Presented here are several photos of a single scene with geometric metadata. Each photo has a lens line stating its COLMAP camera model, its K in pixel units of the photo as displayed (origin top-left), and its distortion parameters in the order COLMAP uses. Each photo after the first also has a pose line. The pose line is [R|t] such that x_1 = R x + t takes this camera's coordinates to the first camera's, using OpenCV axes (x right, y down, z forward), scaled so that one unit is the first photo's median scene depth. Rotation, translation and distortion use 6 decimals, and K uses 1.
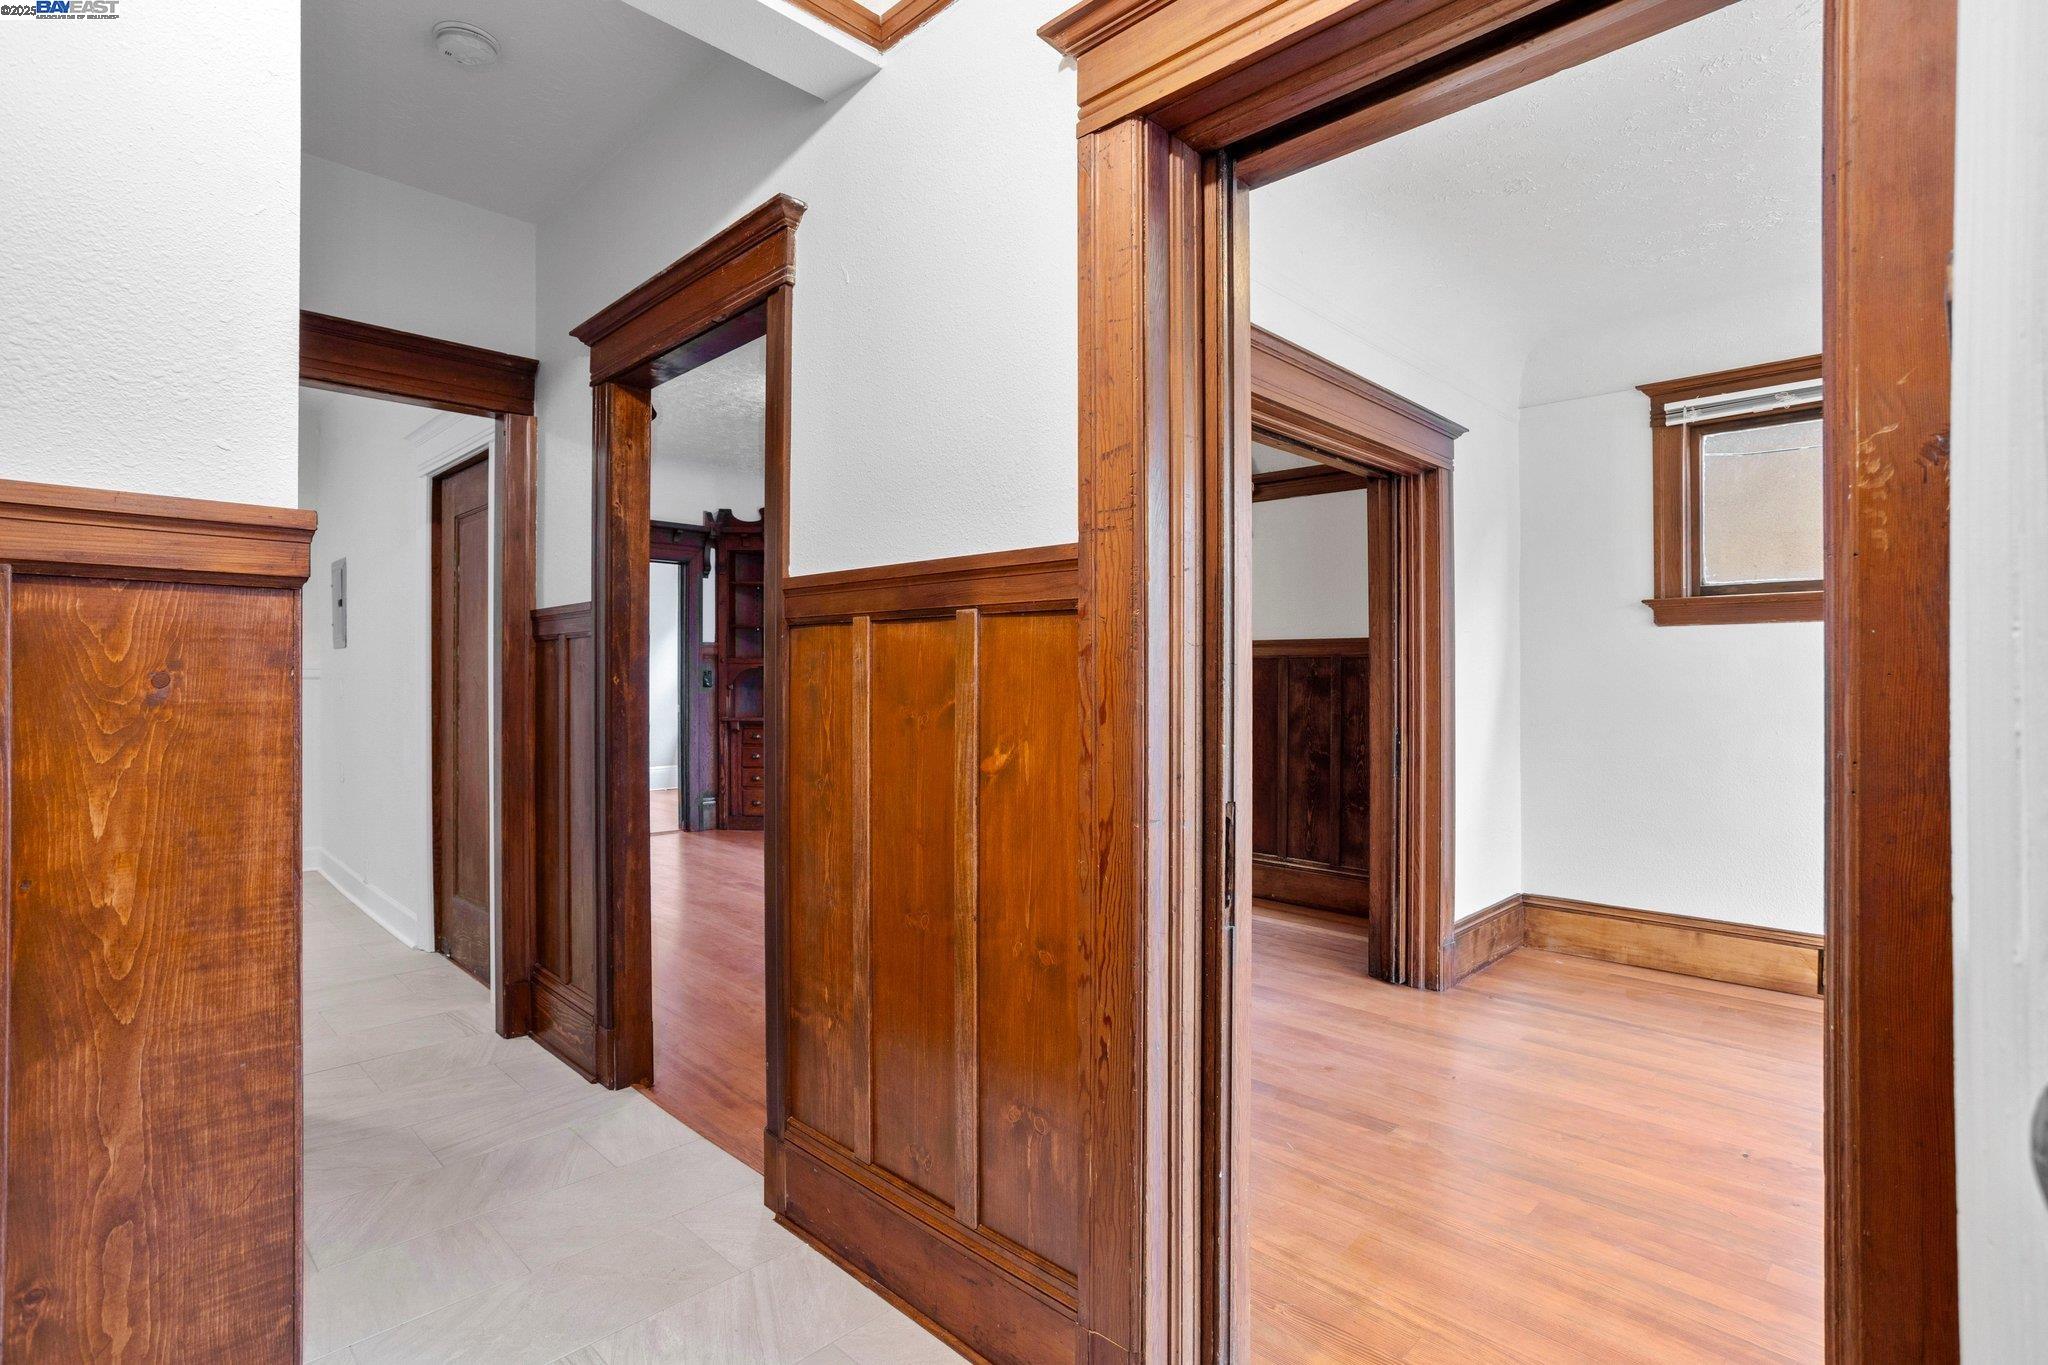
lens RADIAL K [[979.5, 0, 1024.0], [0, 979.5, 682.5], [0, 0, 1]] dist [-0.030329, 0.017181]
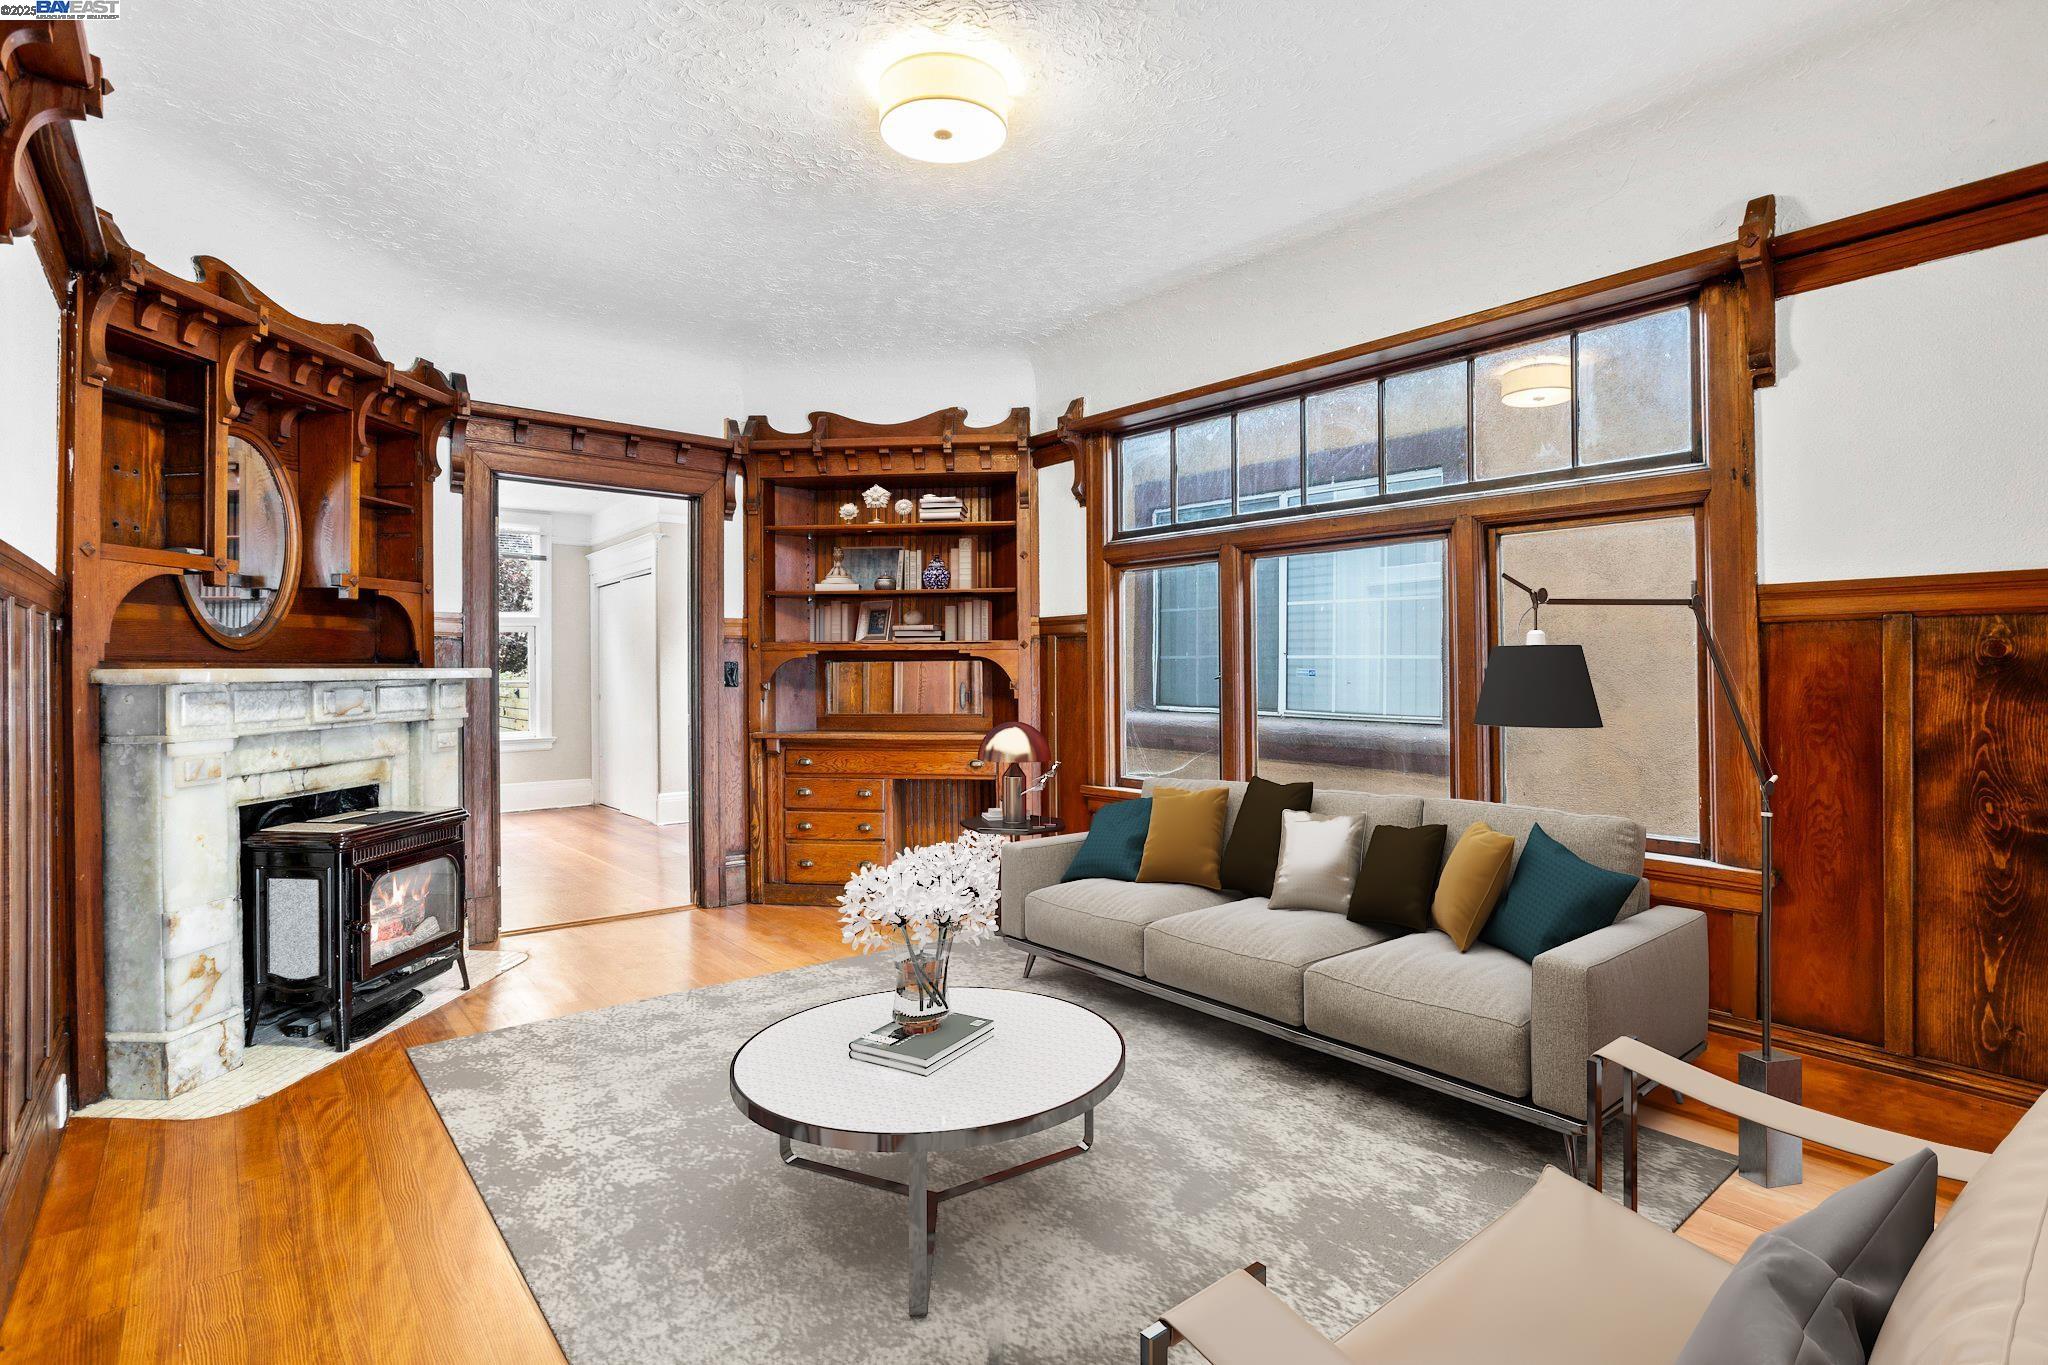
lens RADIAL K [[979.5, 0, 1024.0], [0, 979.5, 682.5], [0, 0, 1]] dist [-0.030329, 0.017181]
pose [[0.996516, -0.005651, -0.083206, -0.074411], [0.005916, 0.999978, 0.002945, 0.001181], [0.083187, -0.003427, 0.996528, 0.363096]]
